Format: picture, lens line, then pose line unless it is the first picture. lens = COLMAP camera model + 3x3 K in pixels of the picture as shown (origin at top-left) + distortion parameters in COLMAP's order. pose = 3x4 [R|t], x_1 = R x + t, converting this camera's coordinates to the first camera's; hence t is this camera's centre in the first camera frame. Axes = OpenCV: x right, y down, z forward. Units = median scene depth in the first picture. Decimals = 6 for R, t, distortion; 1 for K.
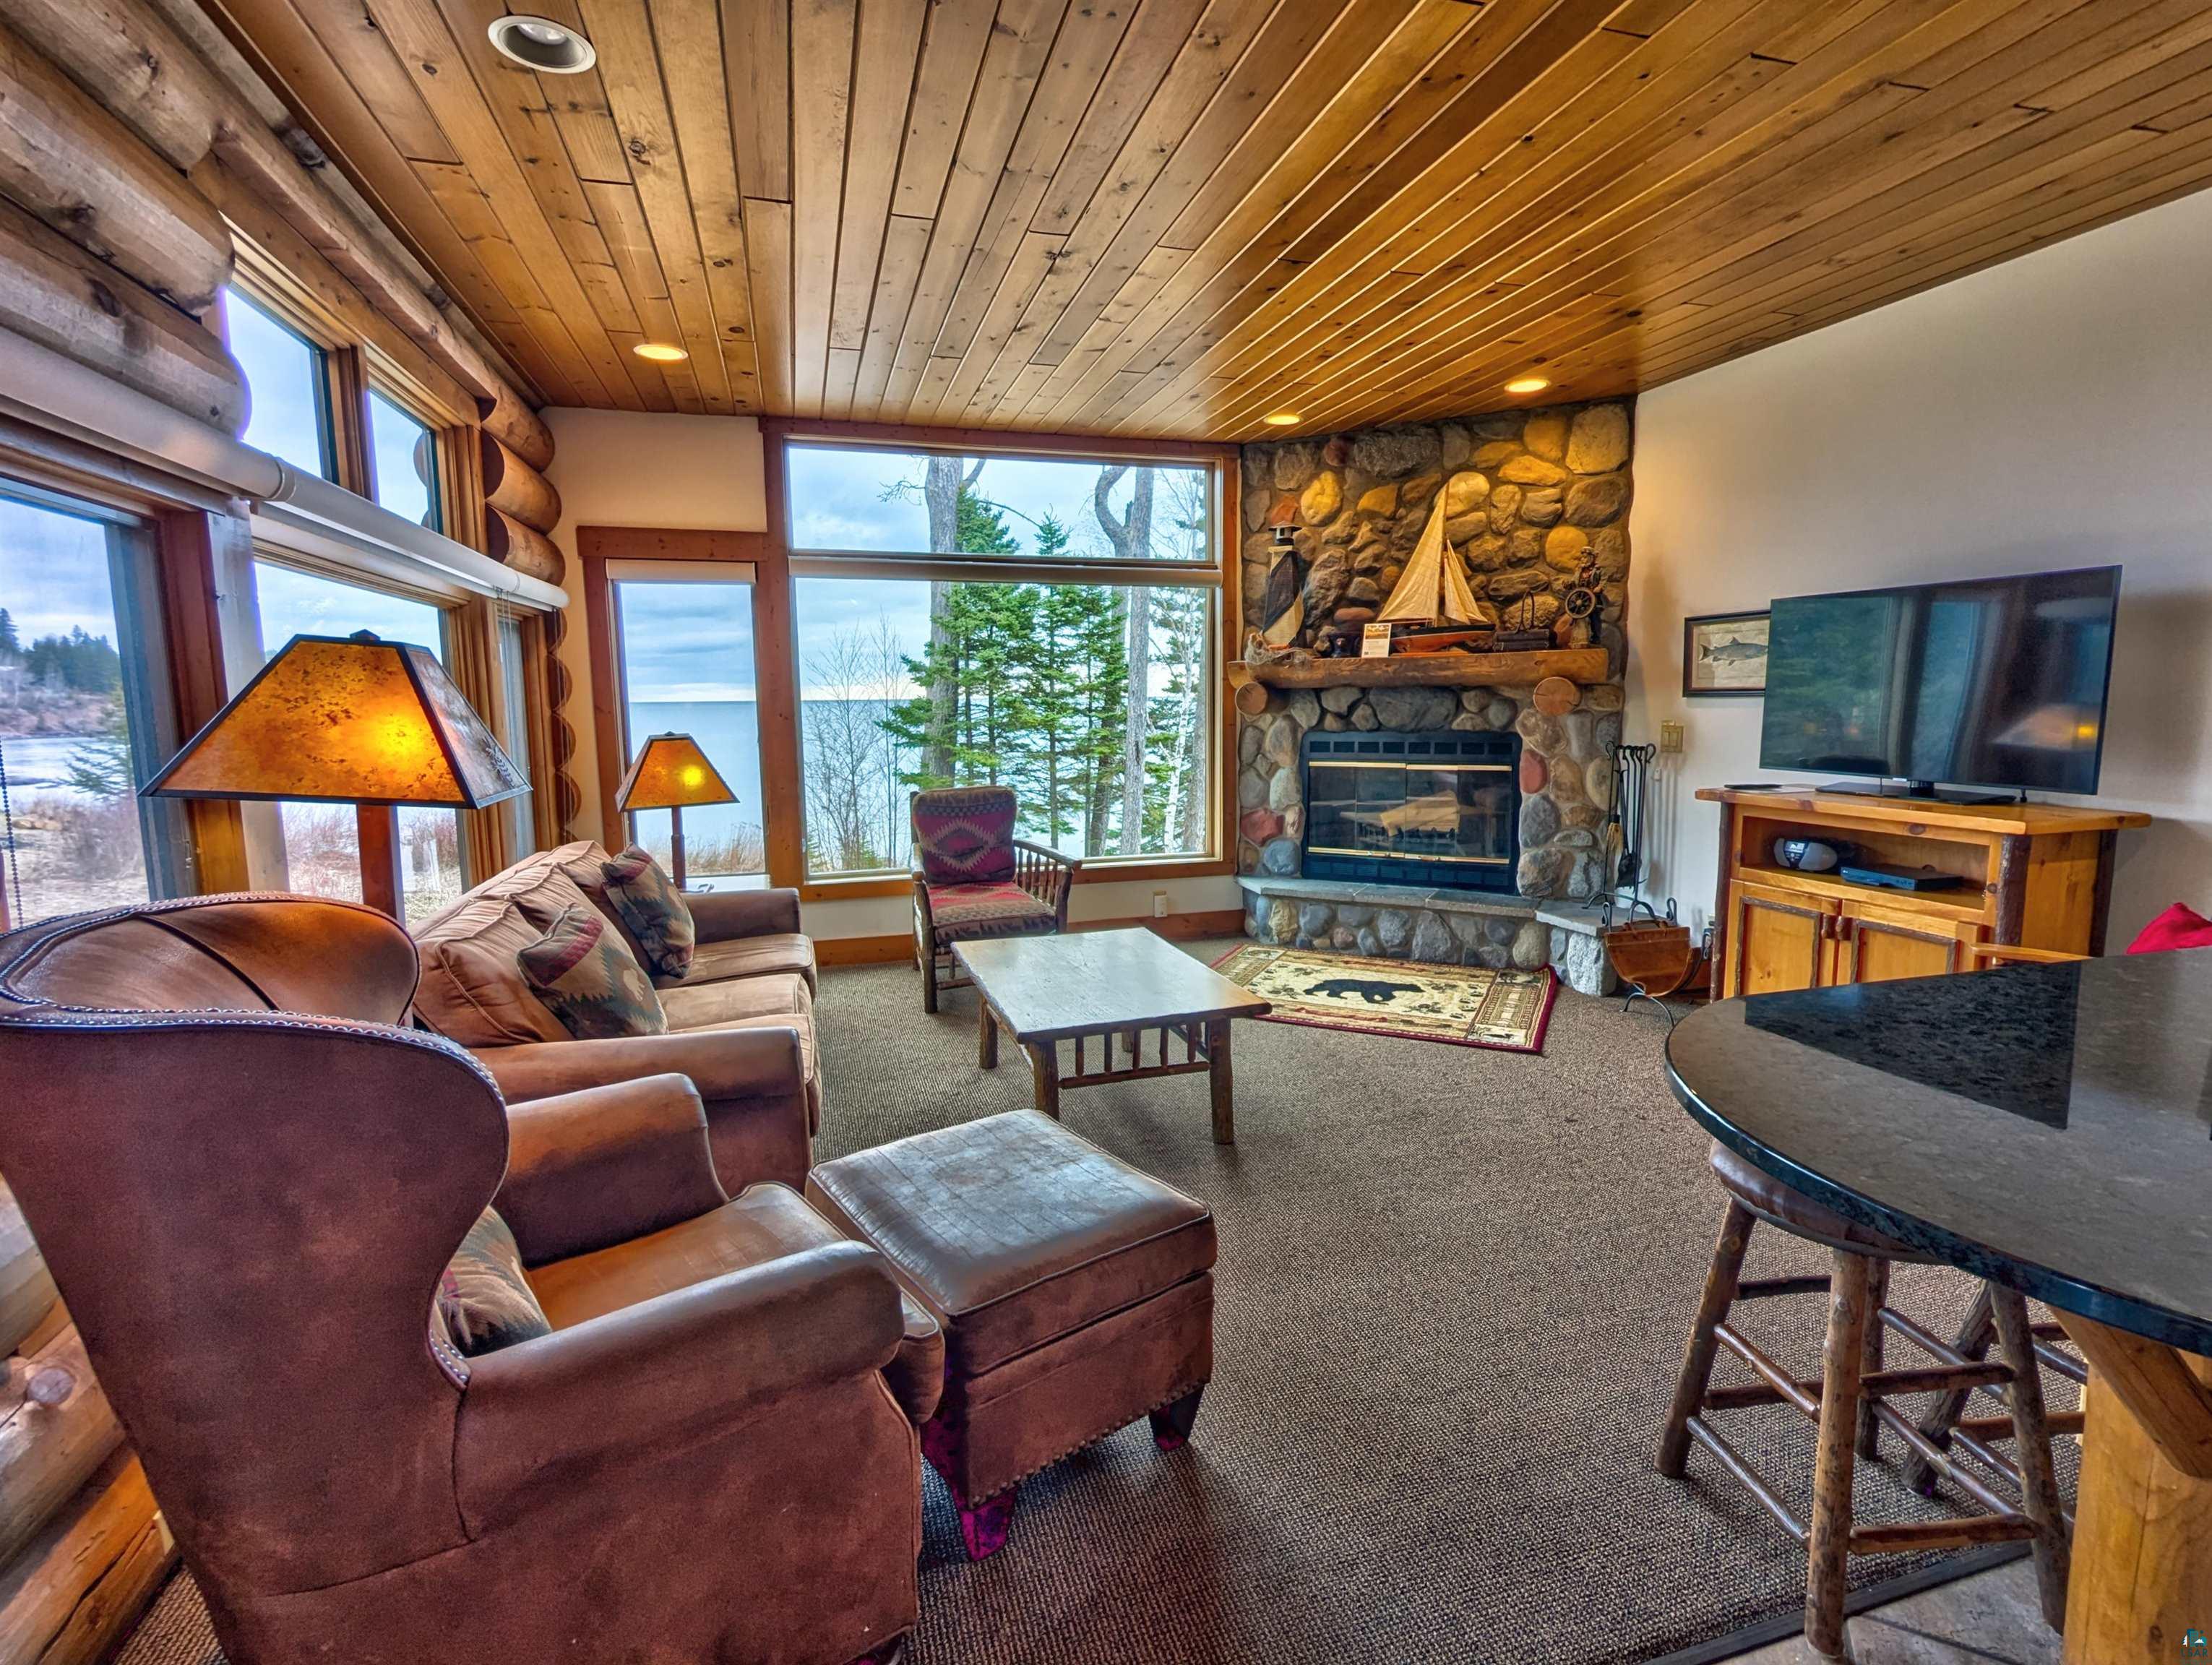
lens RADIAL K [[1054.6, 0, 1105.1], [0, 1054.6, 832.0], [0, 0, 1]] dist [-0.000258, -0.001485]
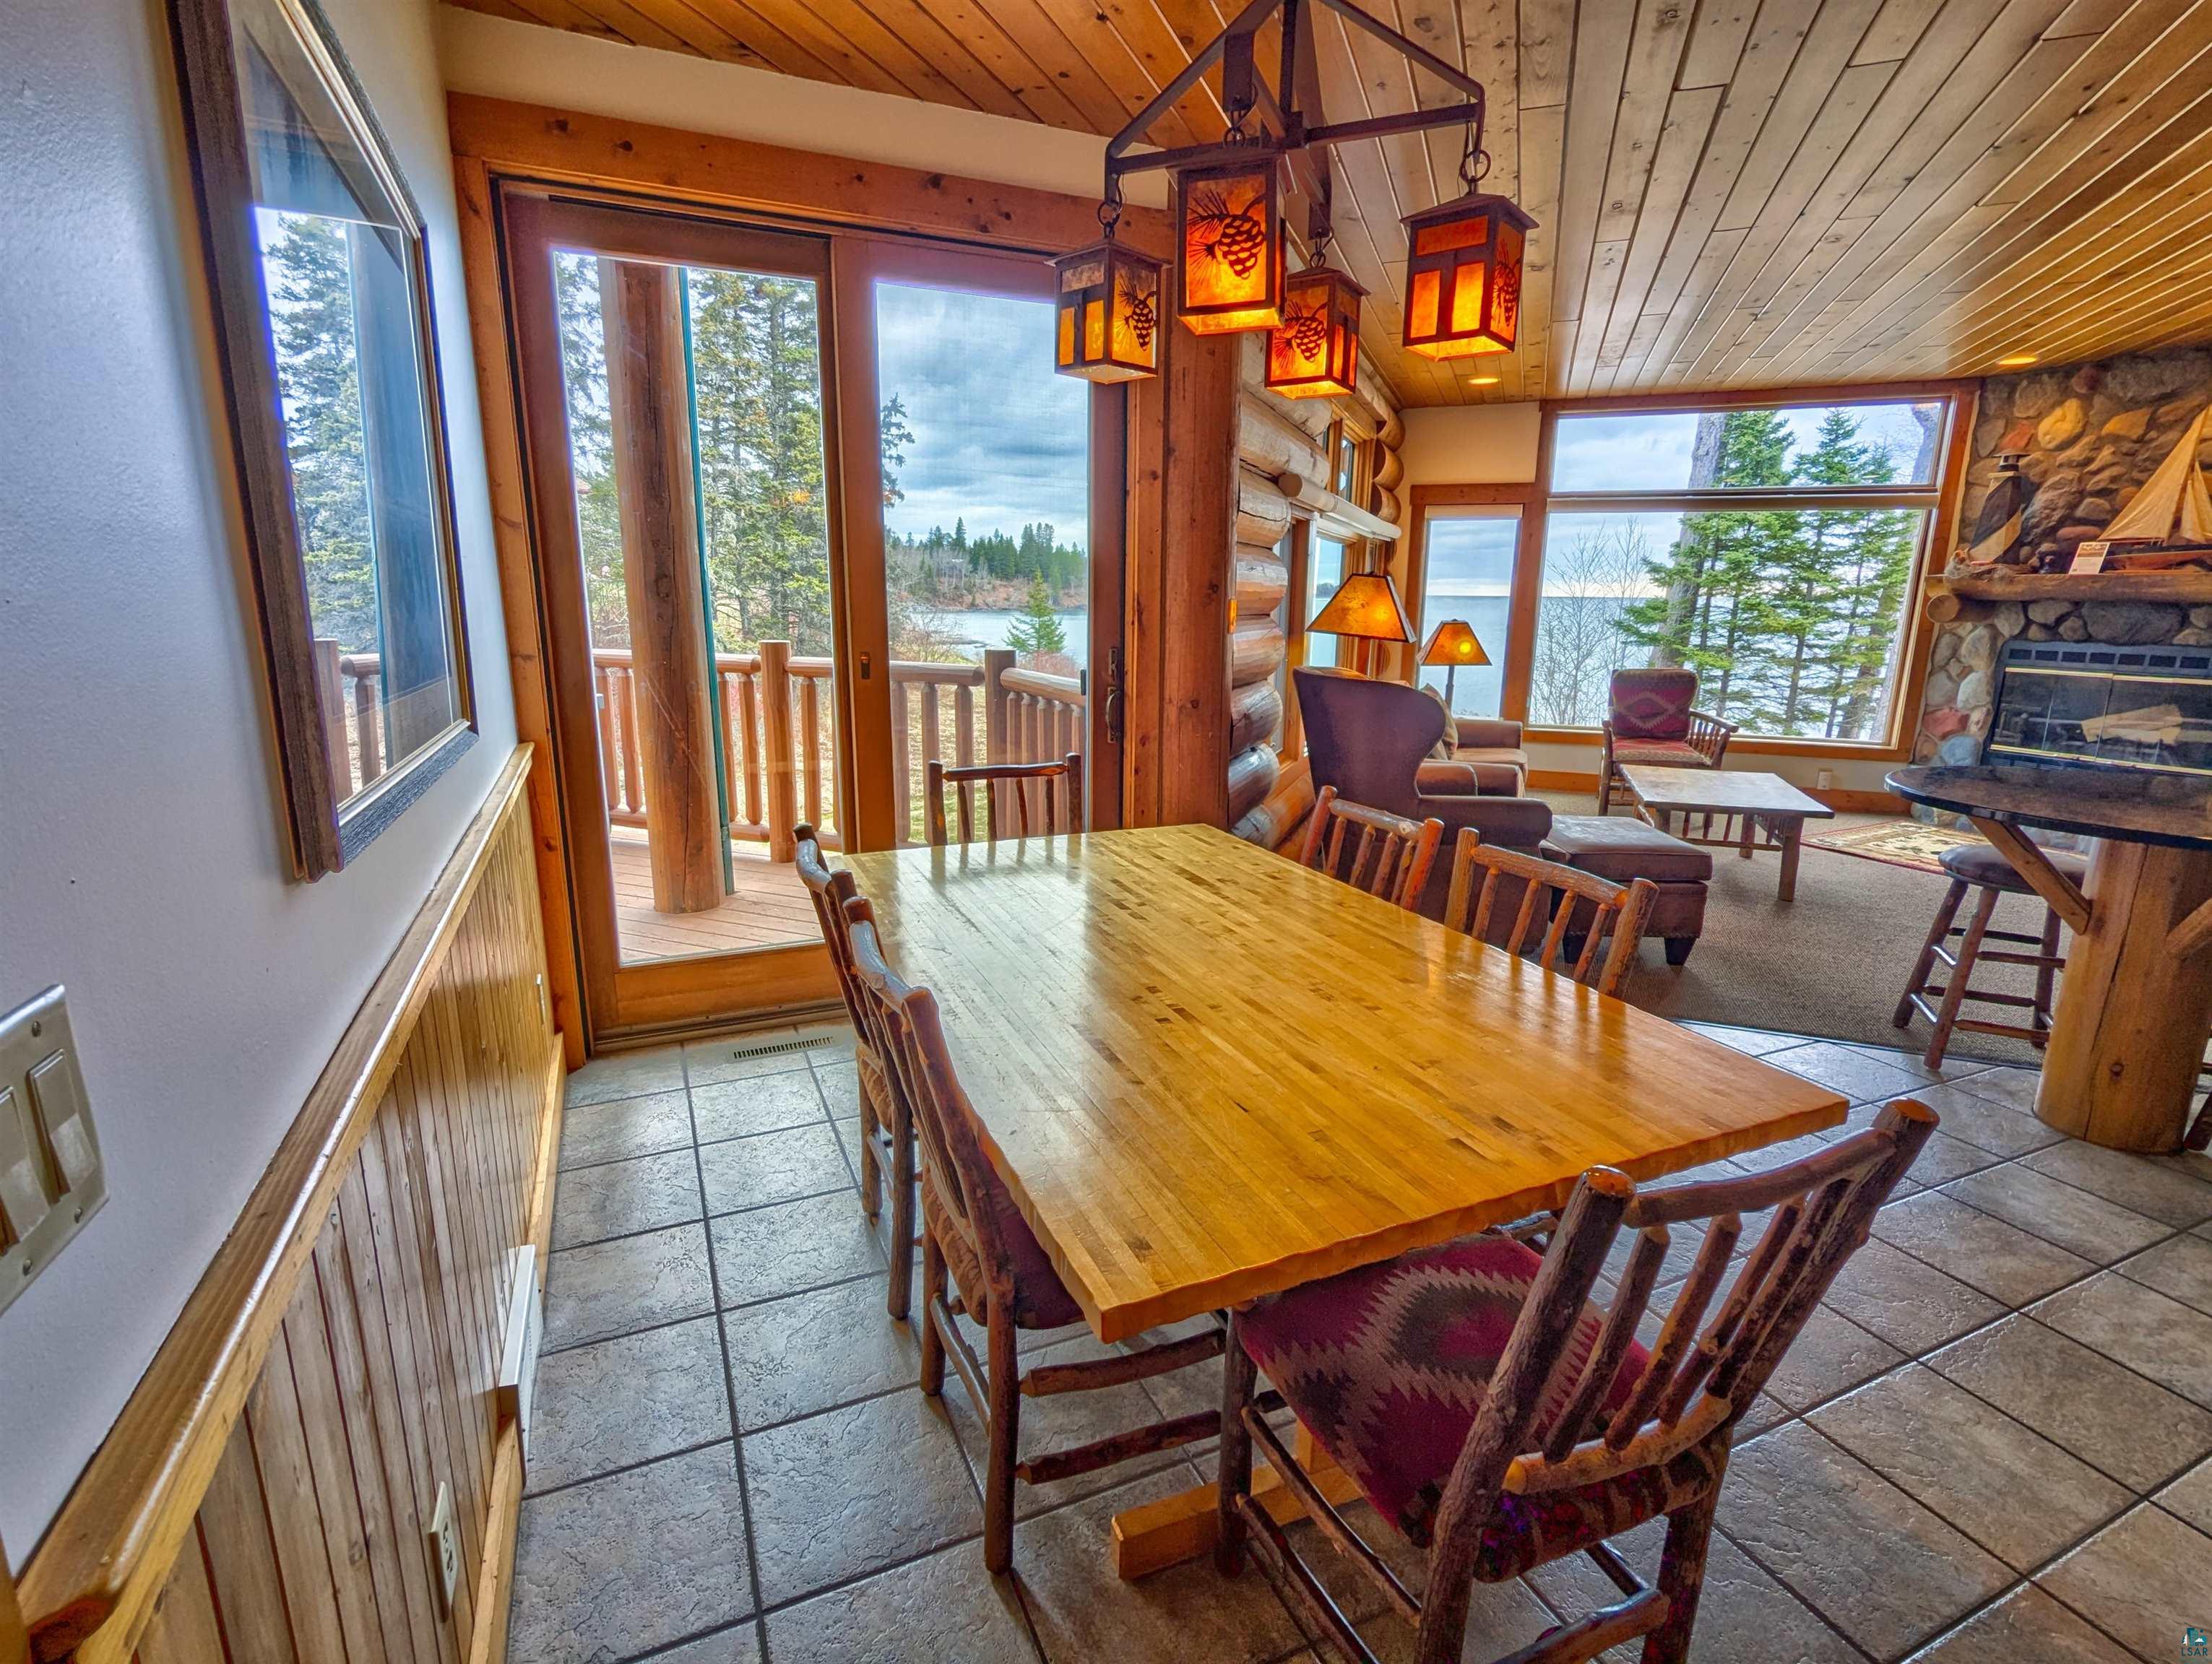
lens RADIAL K [[1054.5, 0, 1102.2], [0, 1054.5, 834.2], [0, 0, 1]] dist [-0.000258, -0.001485]
pose [[0.790497, 0.155921, -0.592287, 0.129940], [-0.096597, 0.986688, 0.130824, 0.055367], [0.604801, -0.046203, 0.795035, -0.483113]]
